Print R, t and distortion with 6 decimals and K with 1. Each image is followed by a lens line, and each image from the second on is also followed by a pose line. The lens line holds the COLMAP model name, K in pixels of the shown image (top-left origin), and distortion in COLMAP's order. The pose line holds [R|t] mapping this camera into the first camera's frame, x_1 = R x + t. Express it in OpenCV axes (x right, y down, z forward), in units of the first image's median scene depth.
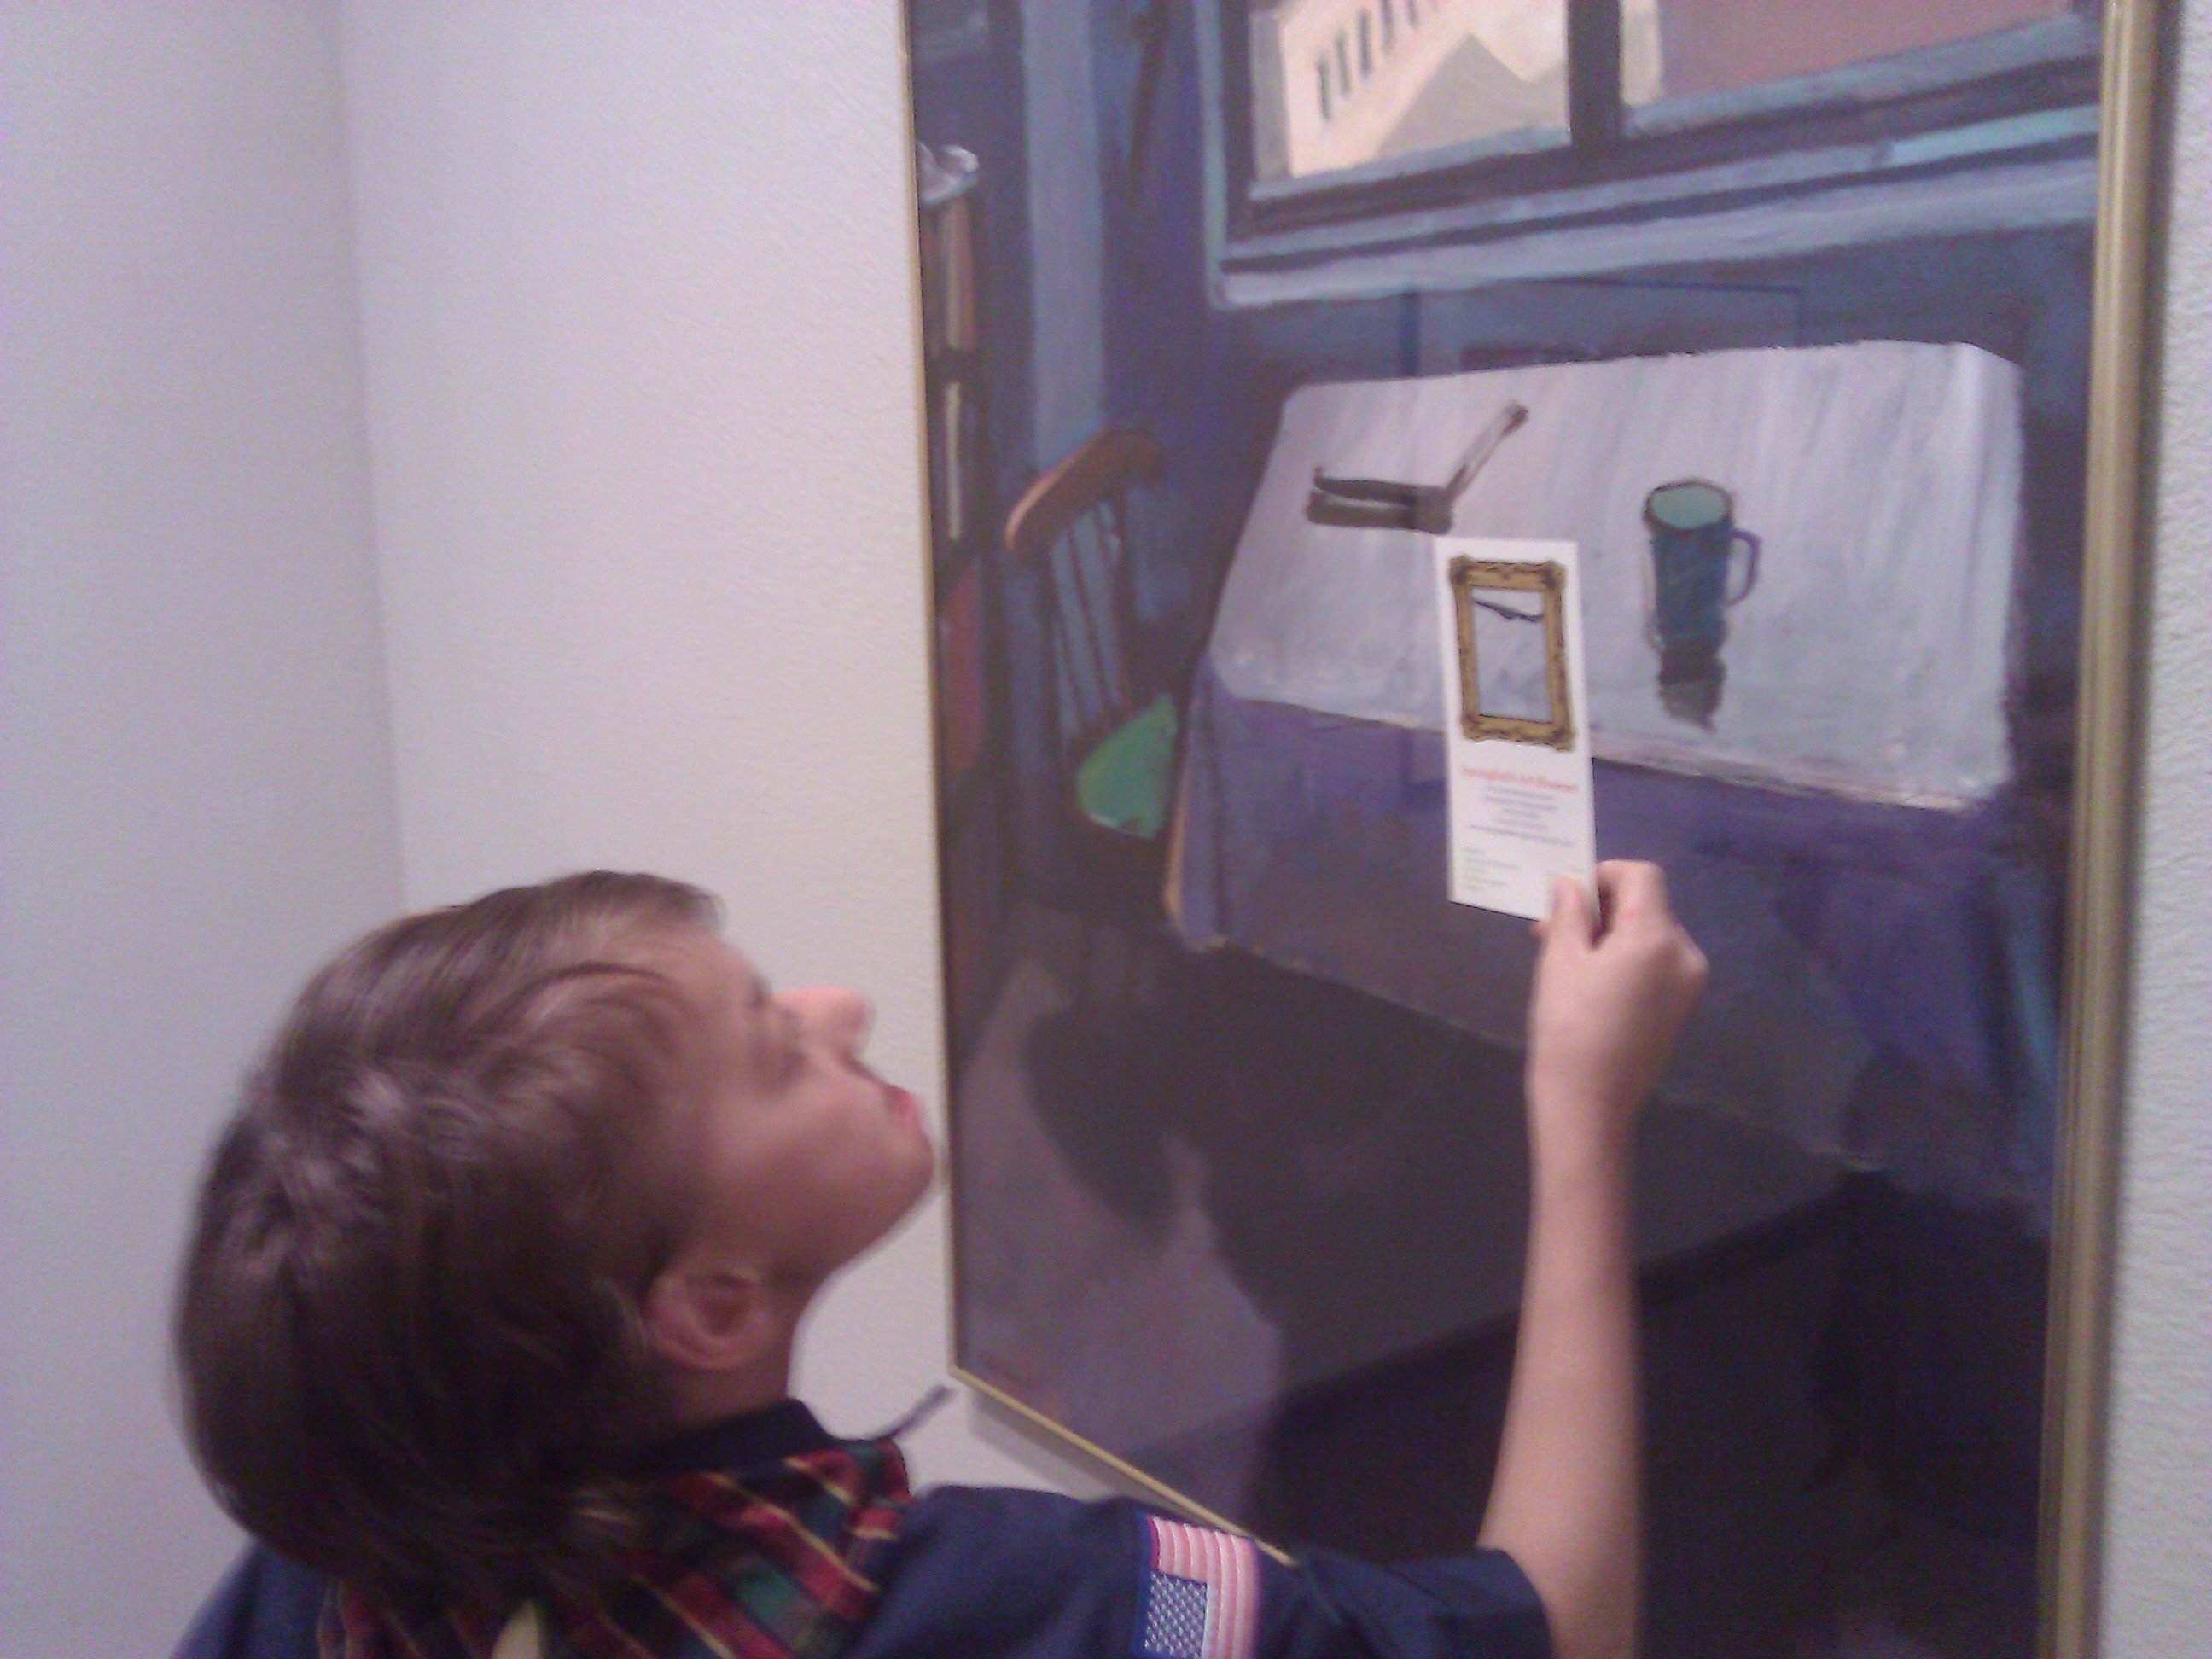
lens RADIAL K [[1988.9, 0, 1106.0], [0, 1988.9, 829.5], [0, 0, 1]] dist [-0.009031, -0.058060]
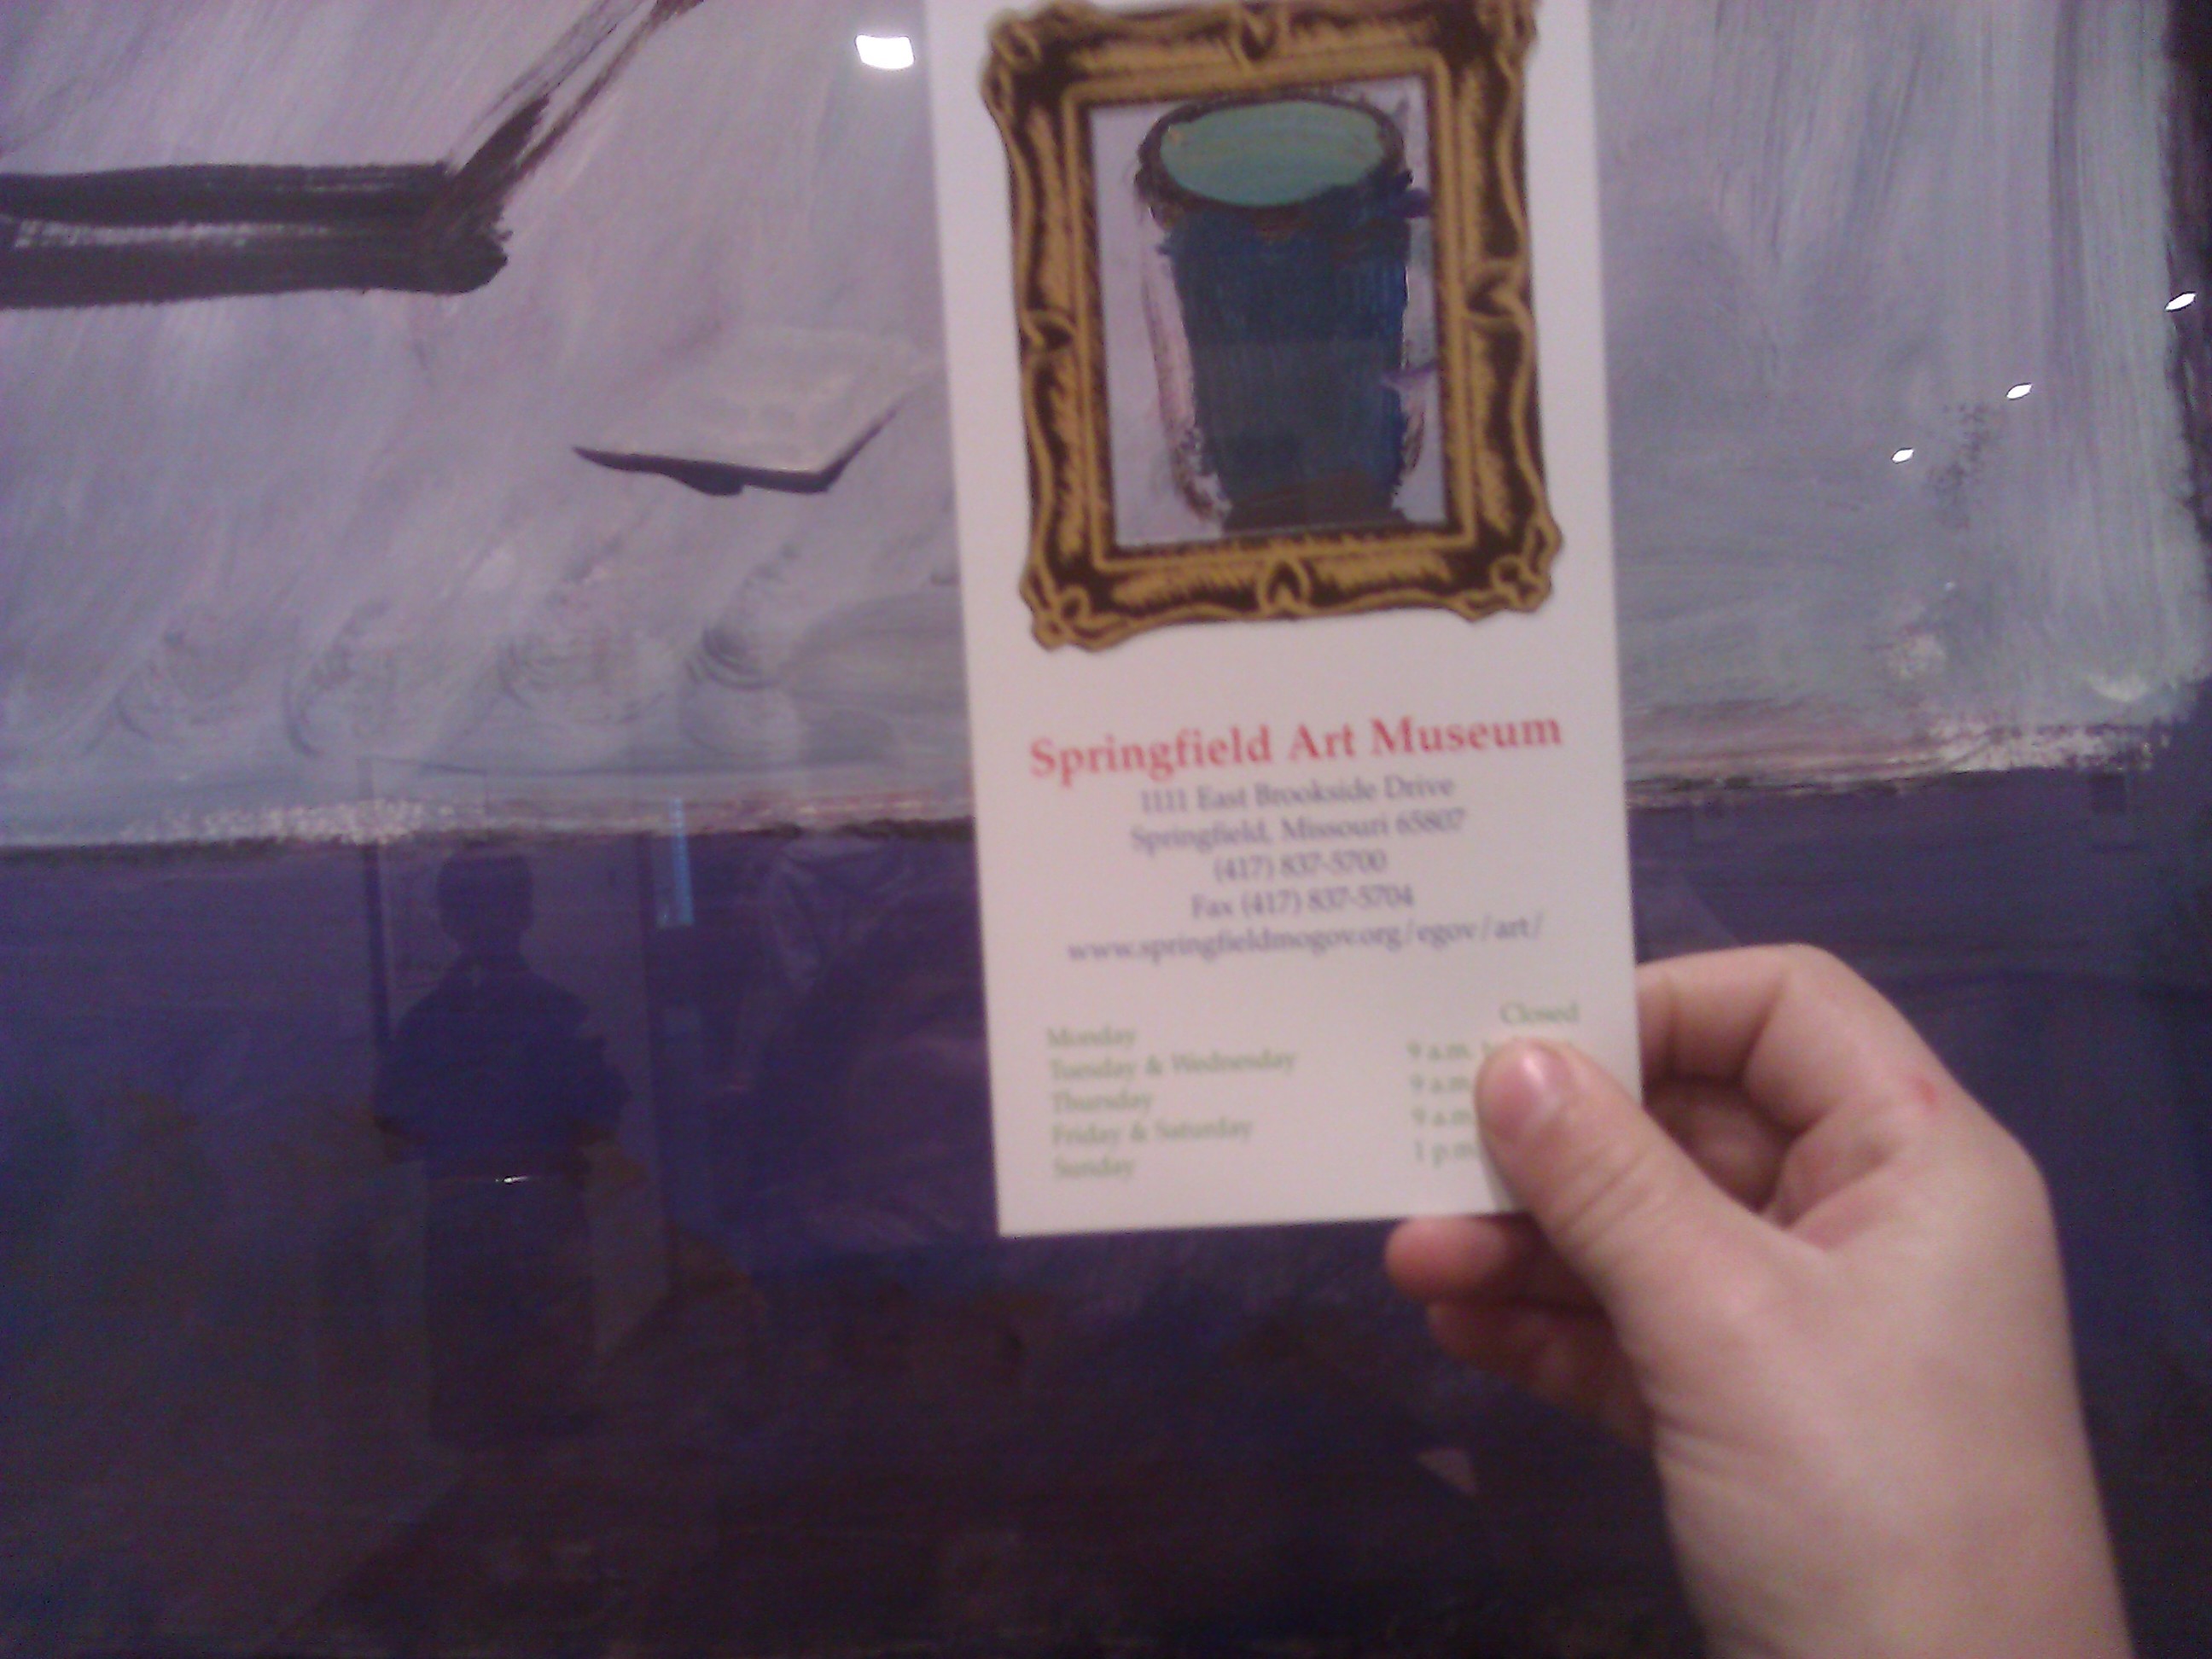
lens RADIAL K [[1901.1, 0, 1106.7], [0, 1901.1, 760.5], [0, 0, 1]] dist [-0.008174, -0.000363]
pose [[0.636695, 0.013087, 0.771004, -0.024468], [0.179770, 0.969787, -0.164915, 0.015167], [-0.749868, 0.243604, 0.615106, 0.694313]]
